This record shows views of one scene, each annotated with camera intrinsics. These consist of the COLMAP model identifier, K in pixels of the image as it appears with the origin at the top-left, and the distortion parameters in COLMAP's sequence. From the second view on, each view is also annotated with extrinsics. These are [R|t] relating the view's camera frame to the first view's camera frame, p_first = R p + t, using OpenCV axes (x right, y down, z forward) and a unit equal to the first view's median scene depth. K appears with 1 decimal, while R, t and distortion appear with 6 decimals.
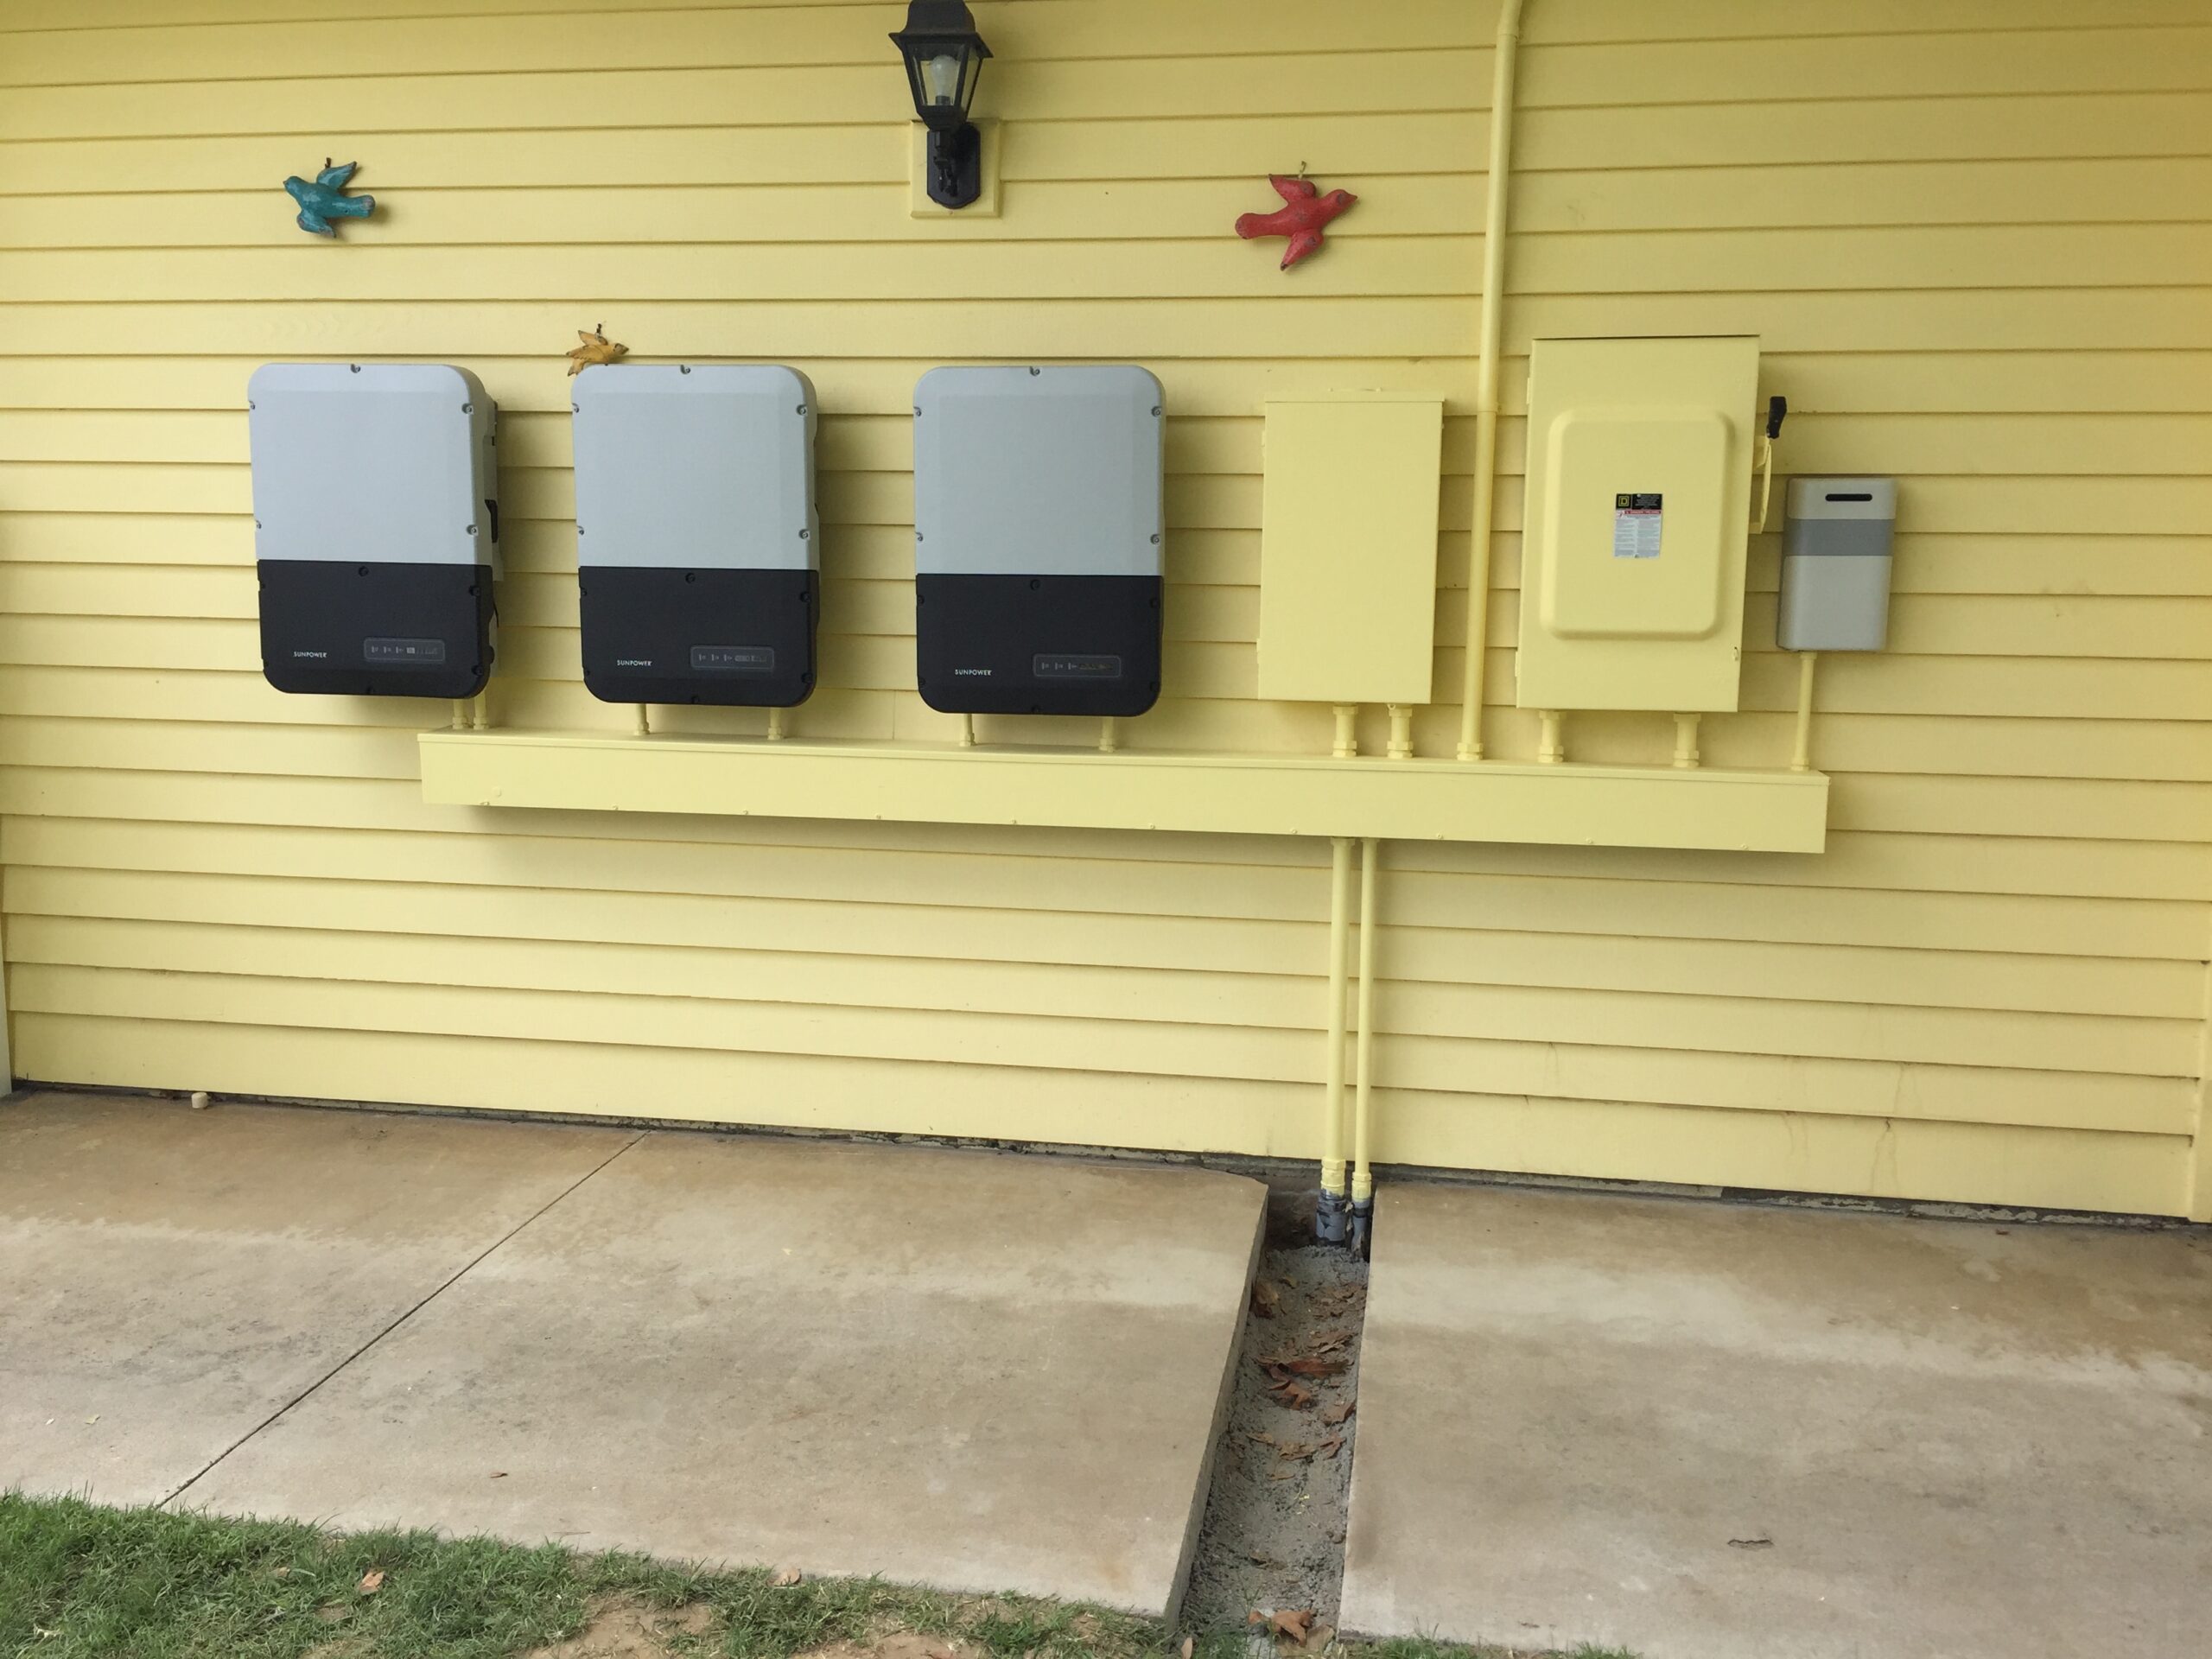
lens RADIAL K [[1952.5, 0, 1102.2], [0, 1952.5, 834.6], [0, 0, 1]] dist [0.027835, 0.002538]
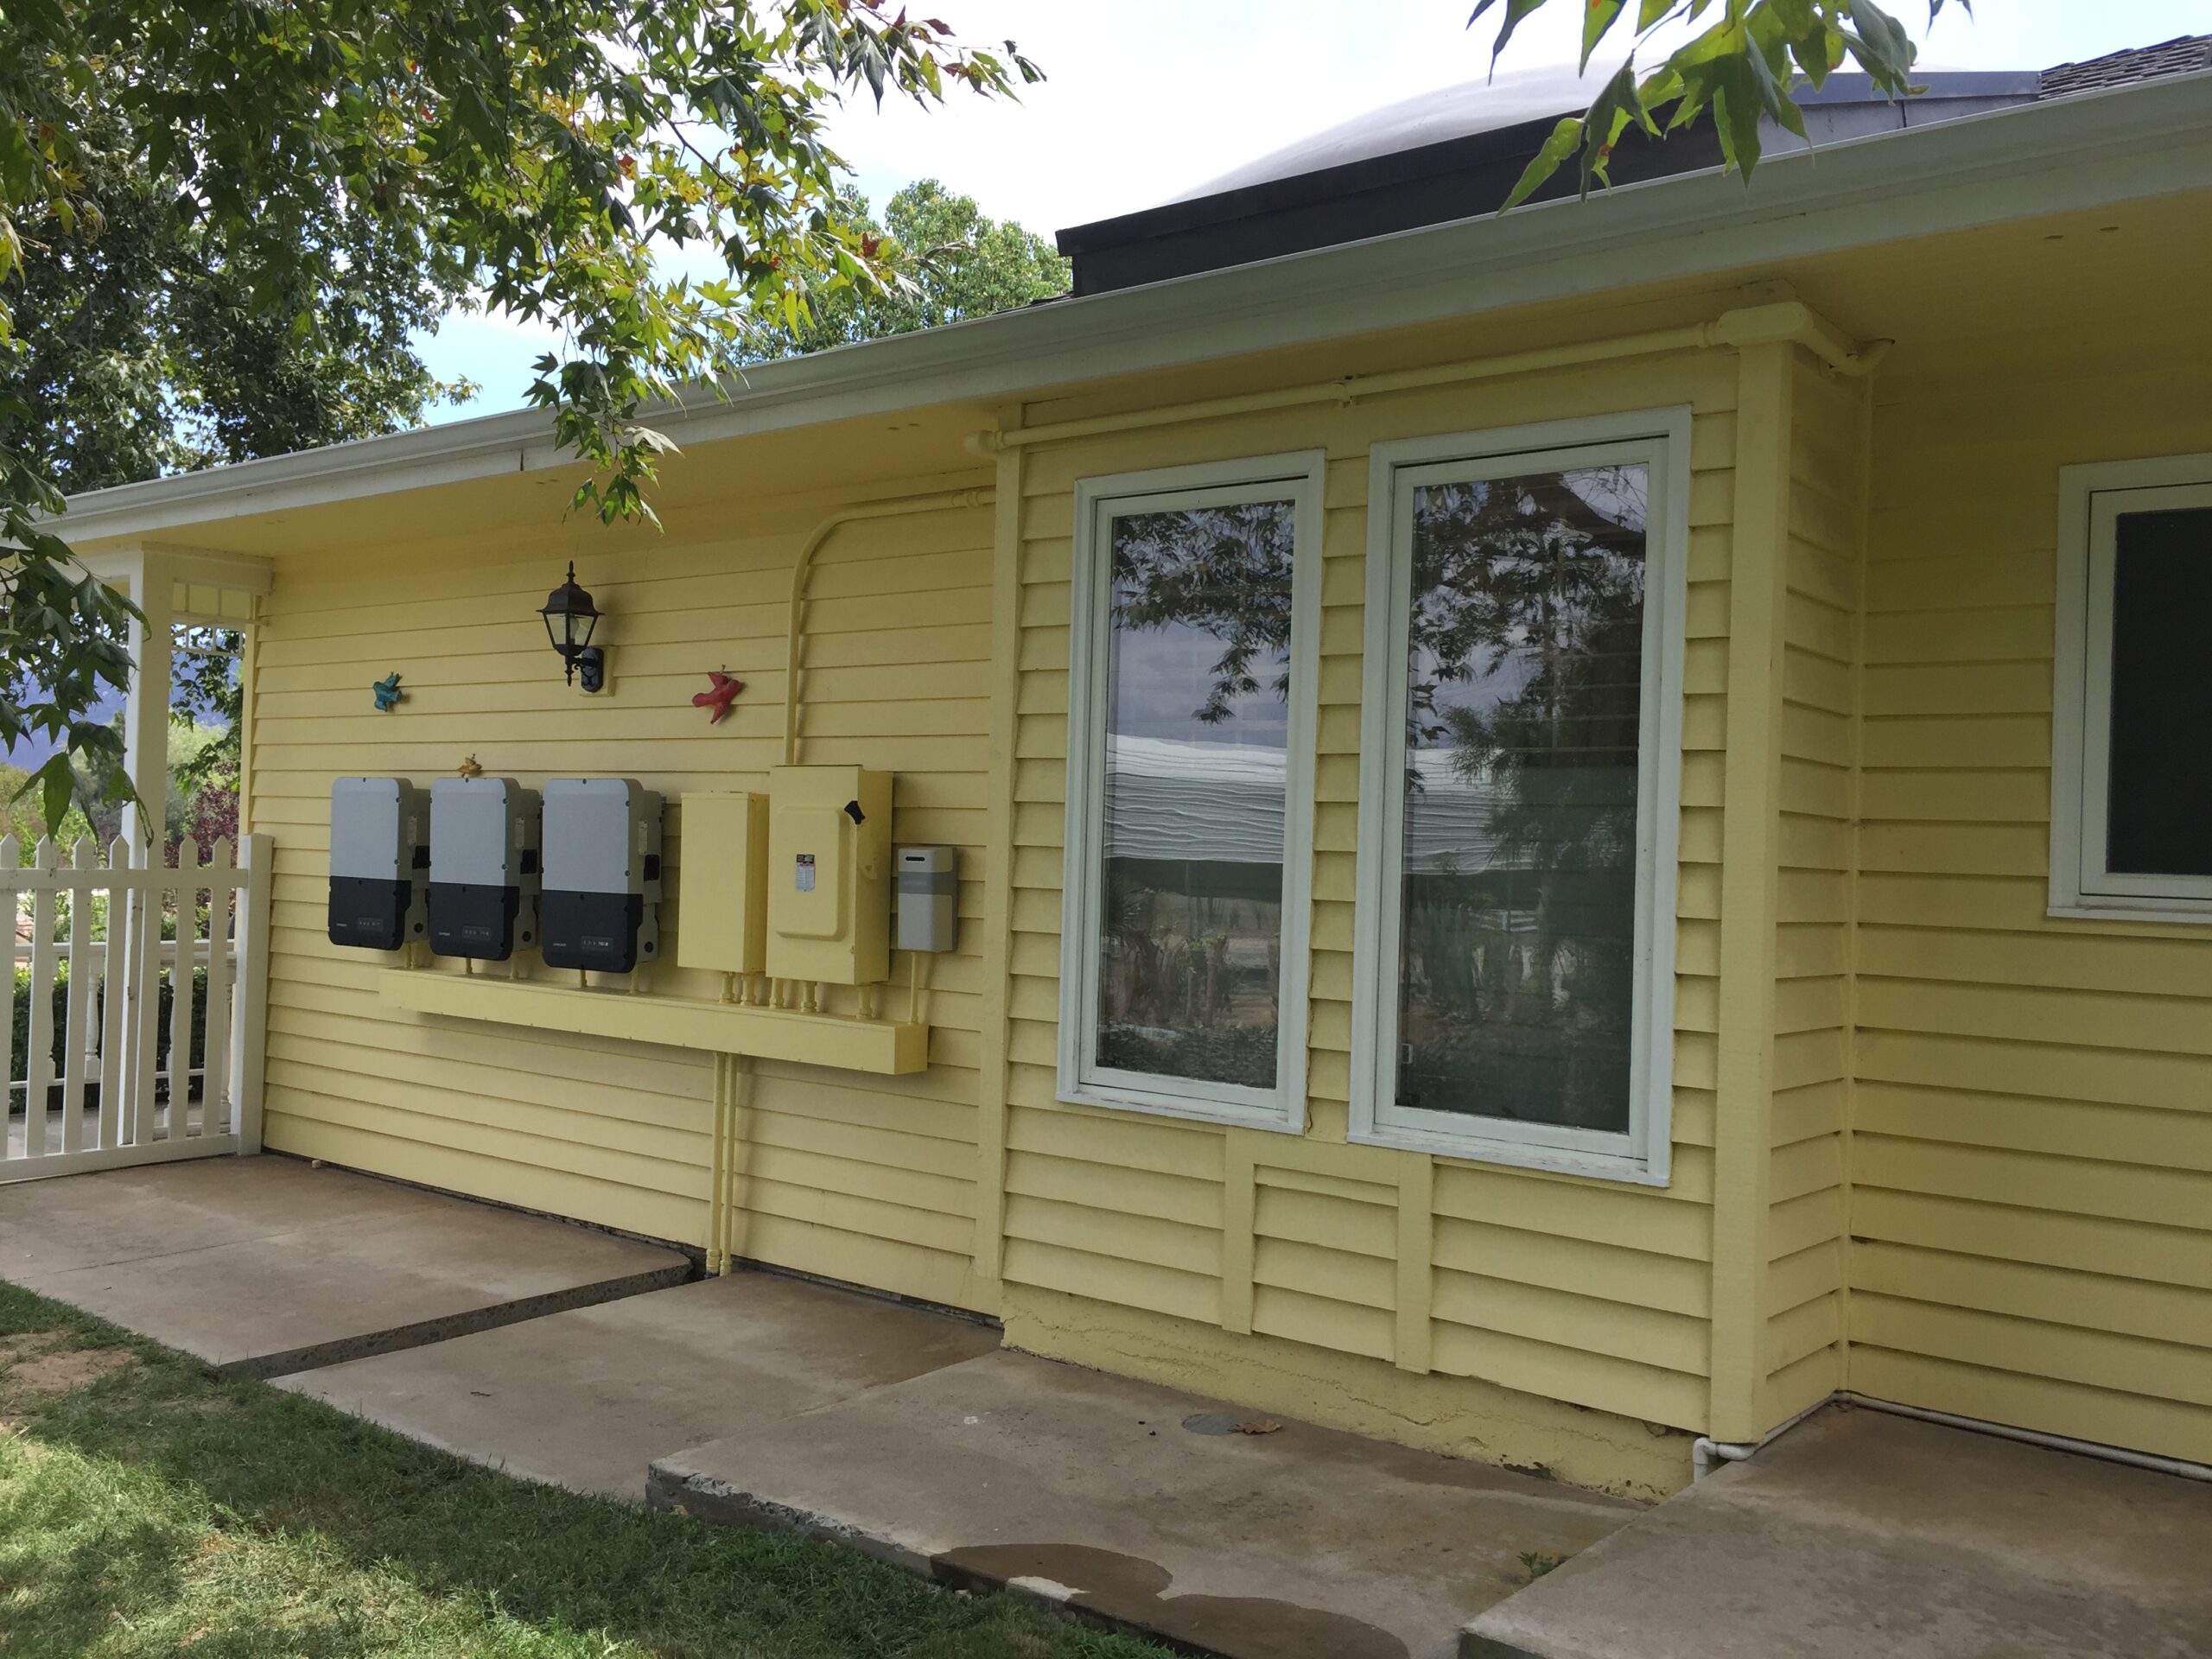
lens RADIAL K [[1952.5, 0, 1113.0], [0, 1952.5, 830.5], [0, 0, 1]] dist [0.027835, 0.002538]
pose [[0.872727, 0.010178, -0.488102, 1.248923], [-0.086813, 0.987084, -0.134639, 0.010779], [0.480427, 0.159877, 0.862339, -0.322194]]
